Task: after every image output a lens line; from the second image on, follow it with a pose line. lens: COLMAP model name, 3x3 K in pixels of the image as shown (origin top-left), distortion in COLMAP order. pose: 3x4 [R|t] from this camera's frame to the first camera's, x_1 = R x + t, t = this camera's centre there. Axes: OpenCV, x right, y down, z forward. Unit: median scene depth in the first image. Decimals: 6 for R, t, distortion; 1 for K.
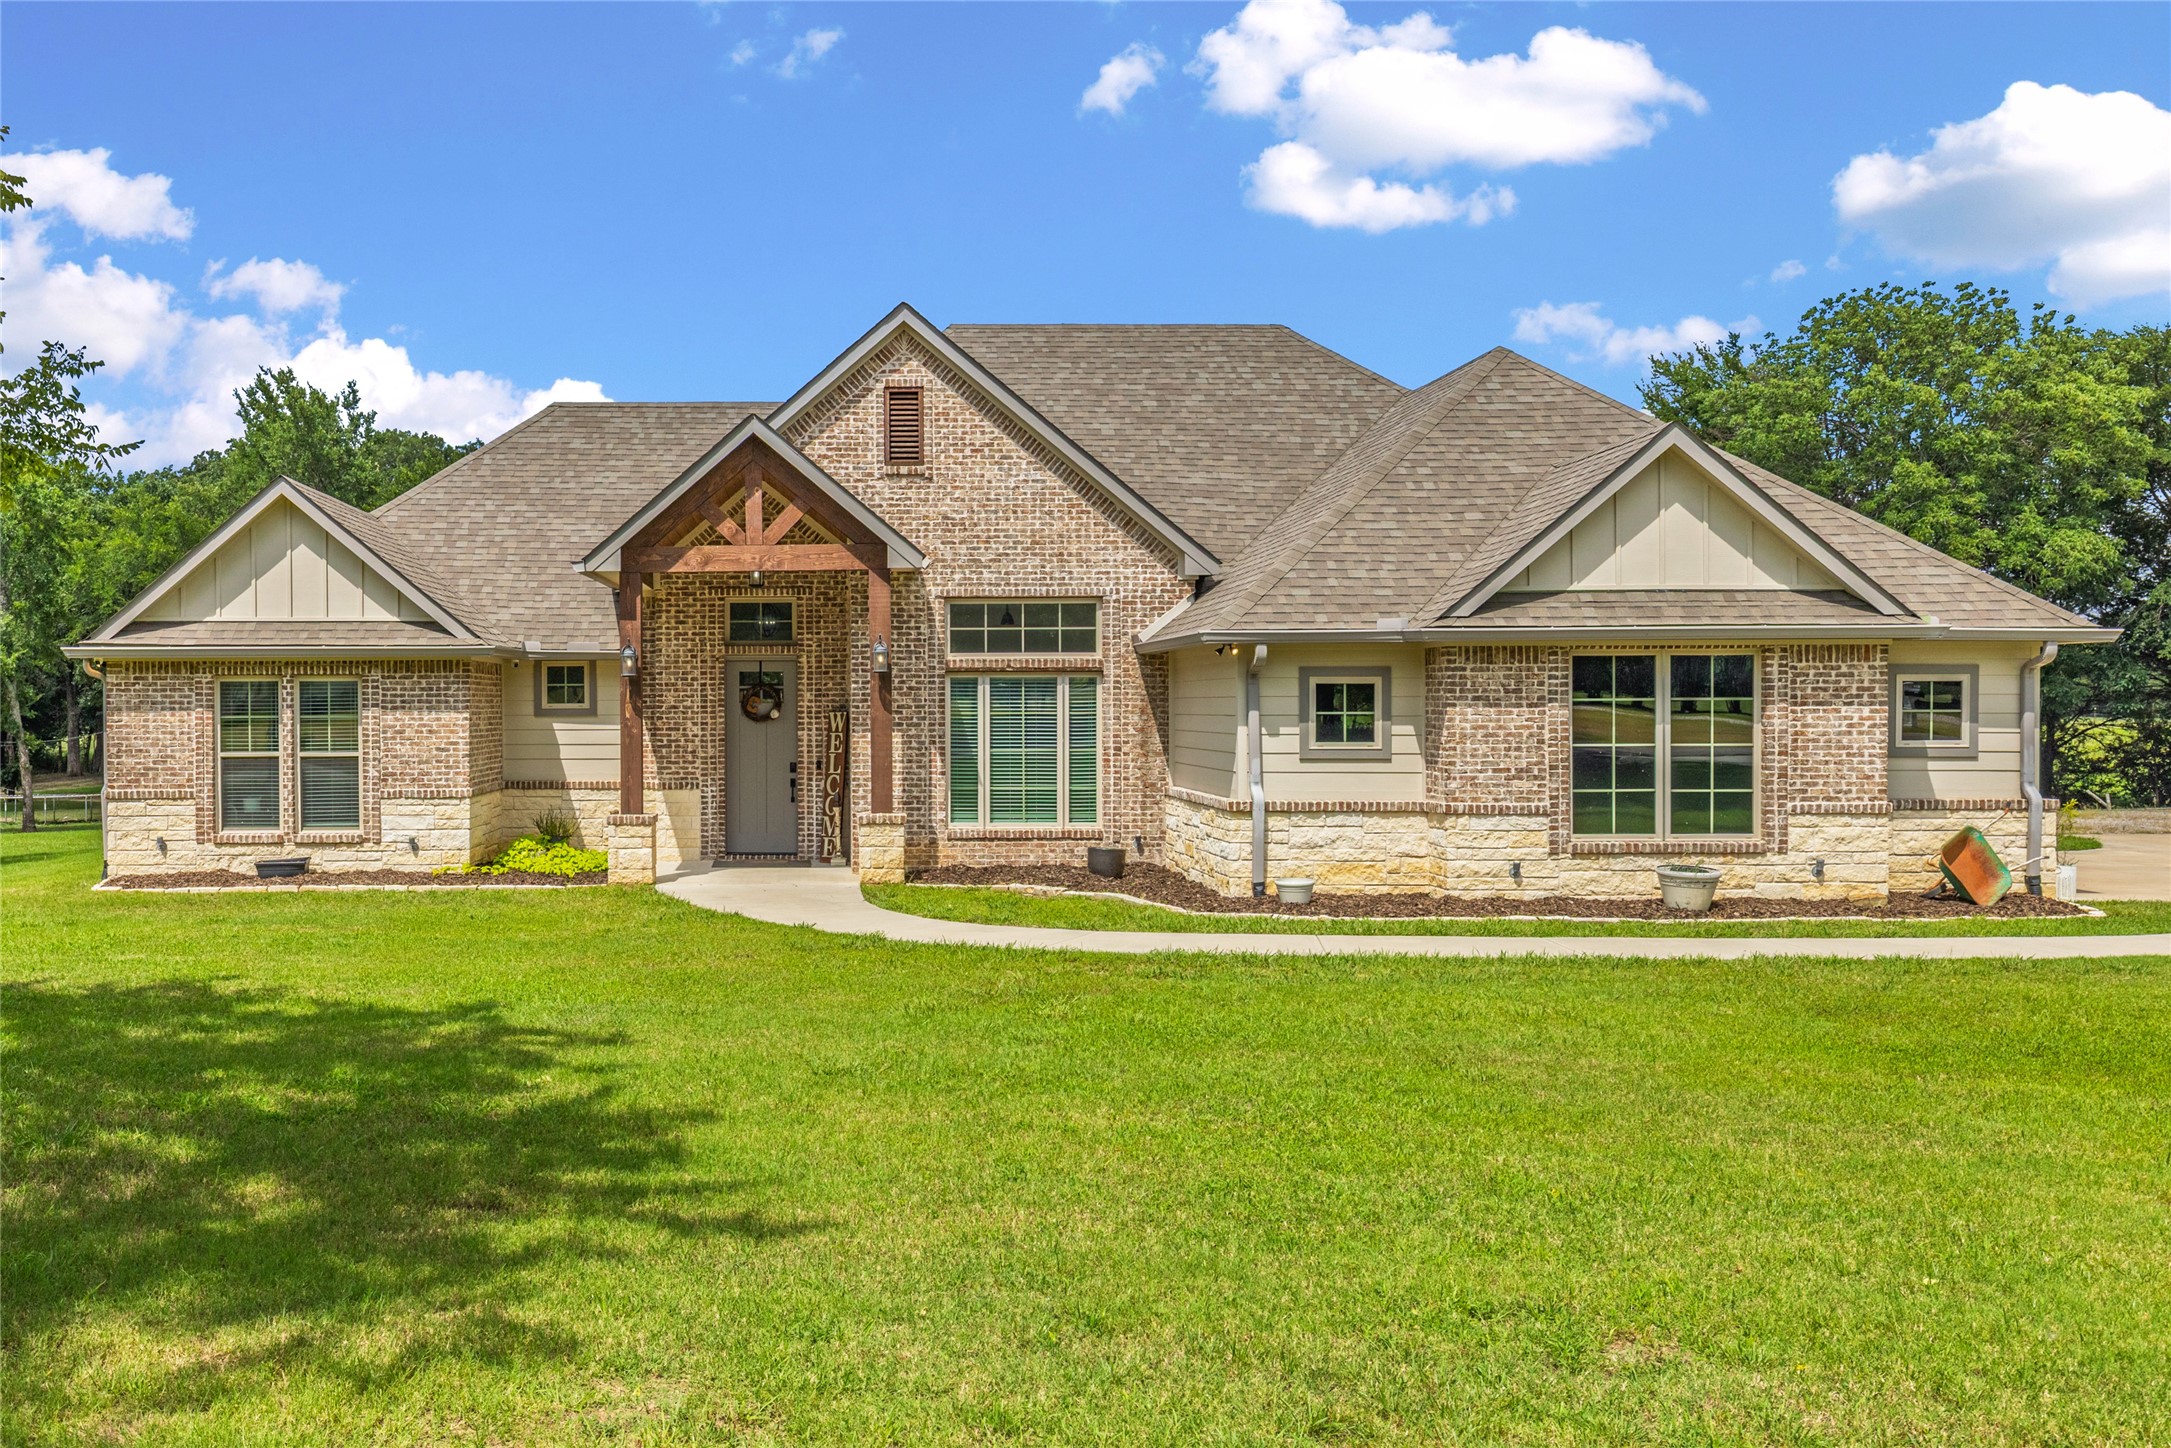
lens RADIAL K [[2040.9, 0, 1084.5], [0, 2040.9, 728.9], [0, 0, 1]] dist [0.003732, 0.000000]
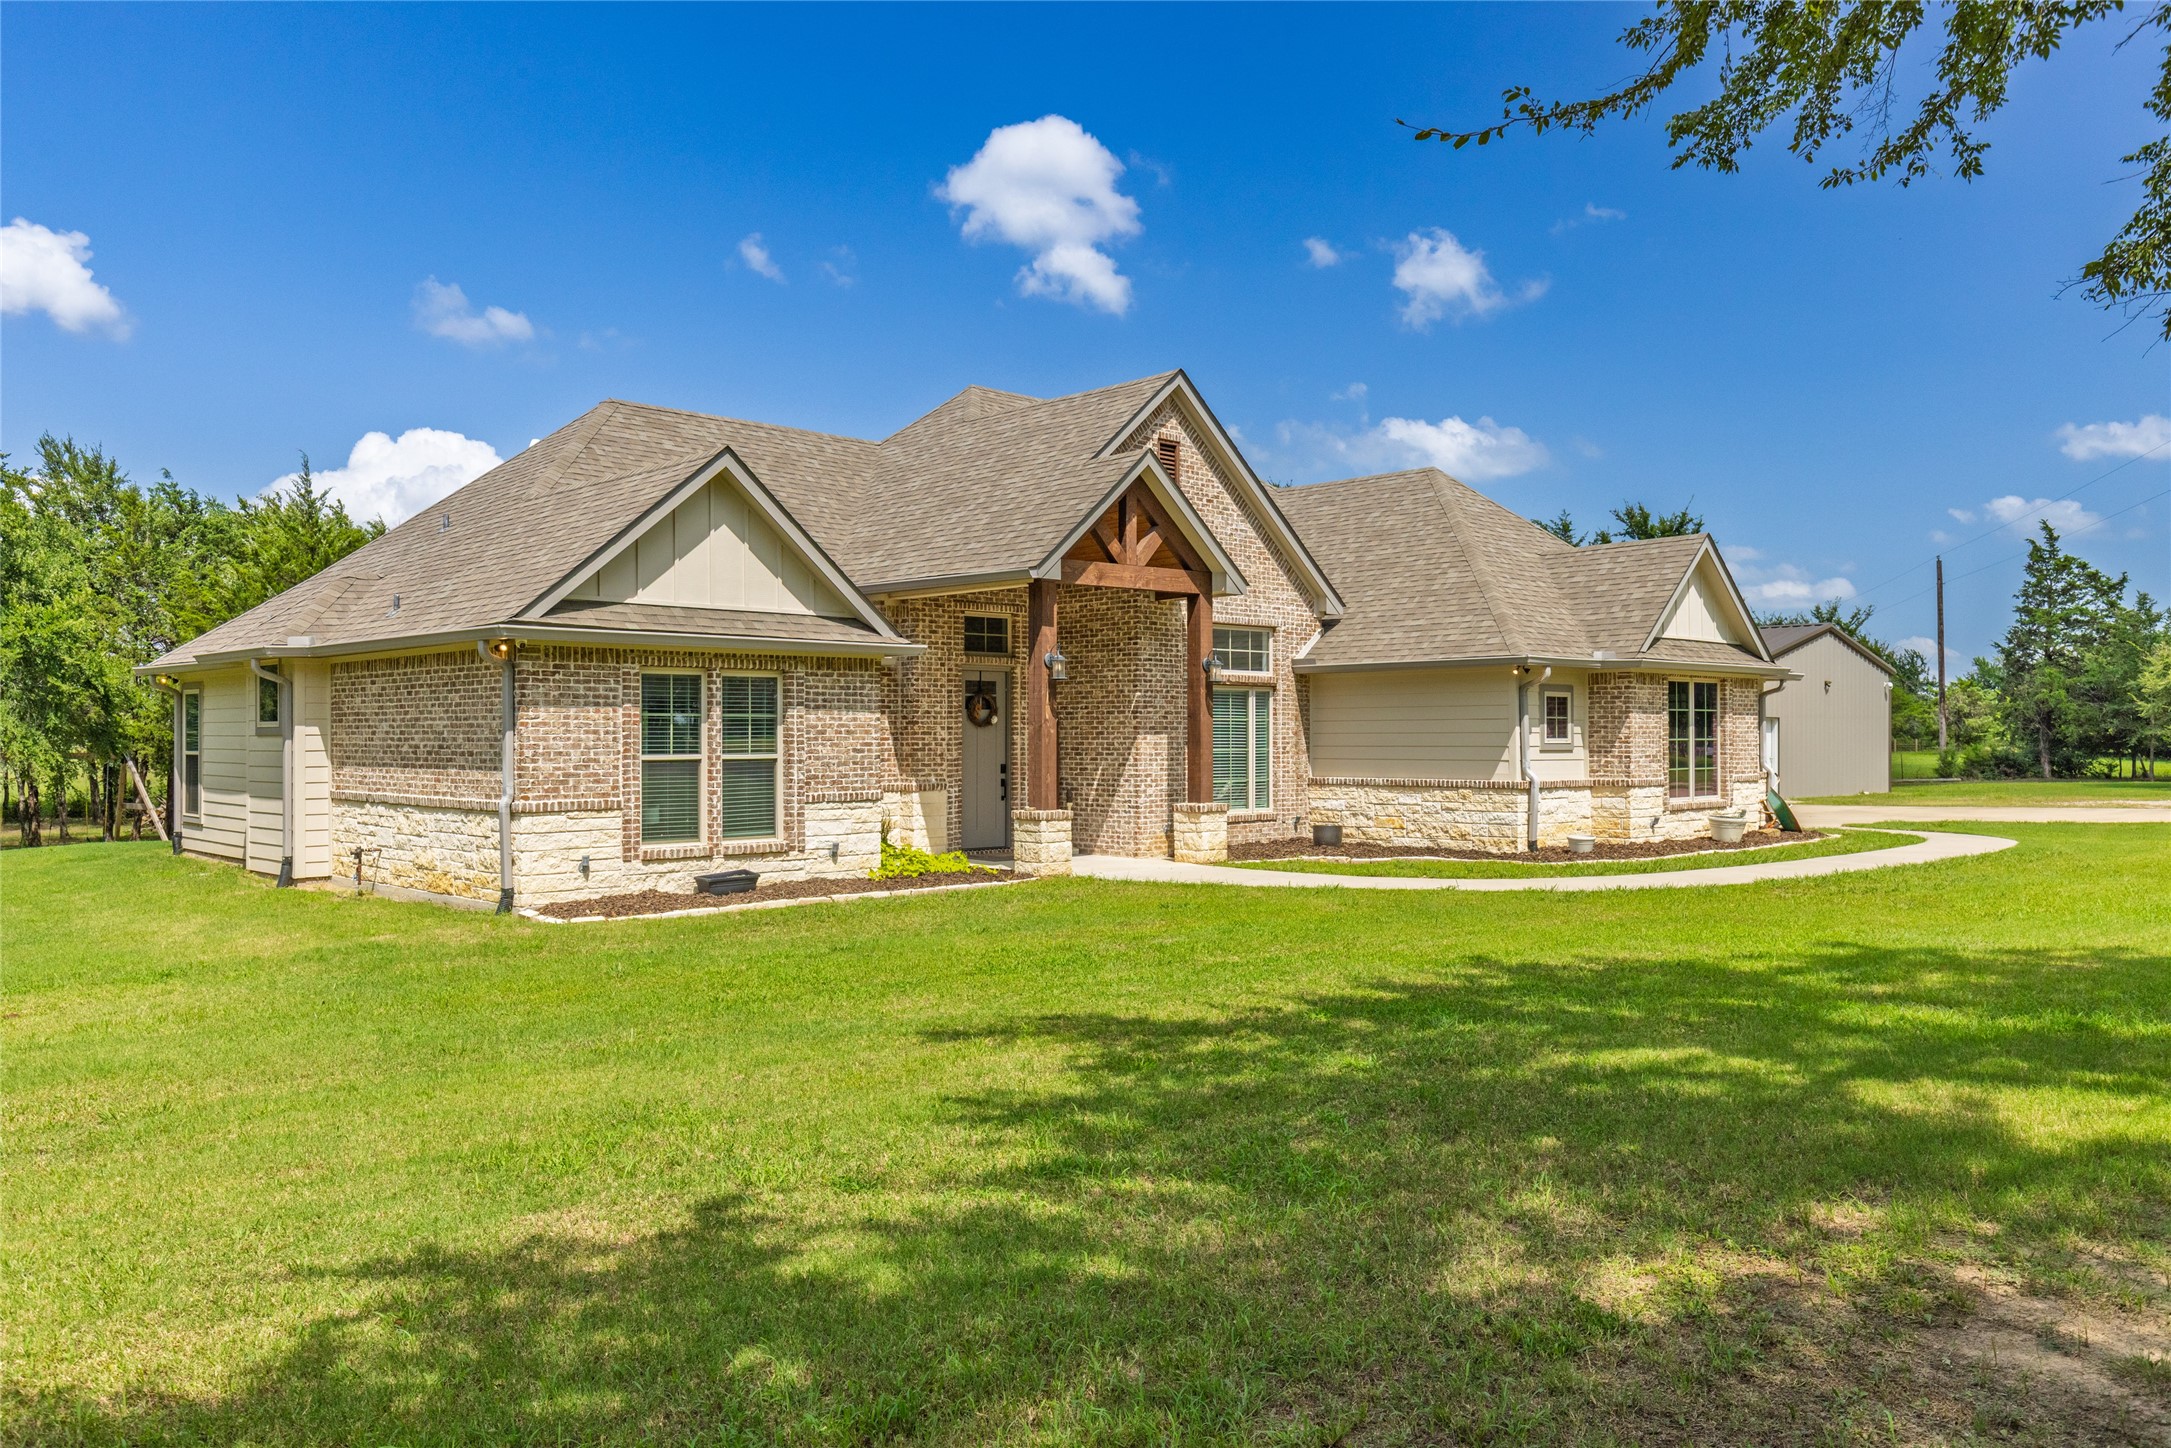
lens RADIAL K [[1581.0, 0, 1084.3], [0, 1581.0, 718.7], [0, 0, 1]] dist [-0.004594, -0.000075]
pose [[0.715231, 0.010147, 0.698815, -0.759892], [0.009920, 0.999646, -0.024669, 0.014466], [-0.698818, 0.024576, 0.714877, 0.389538]]
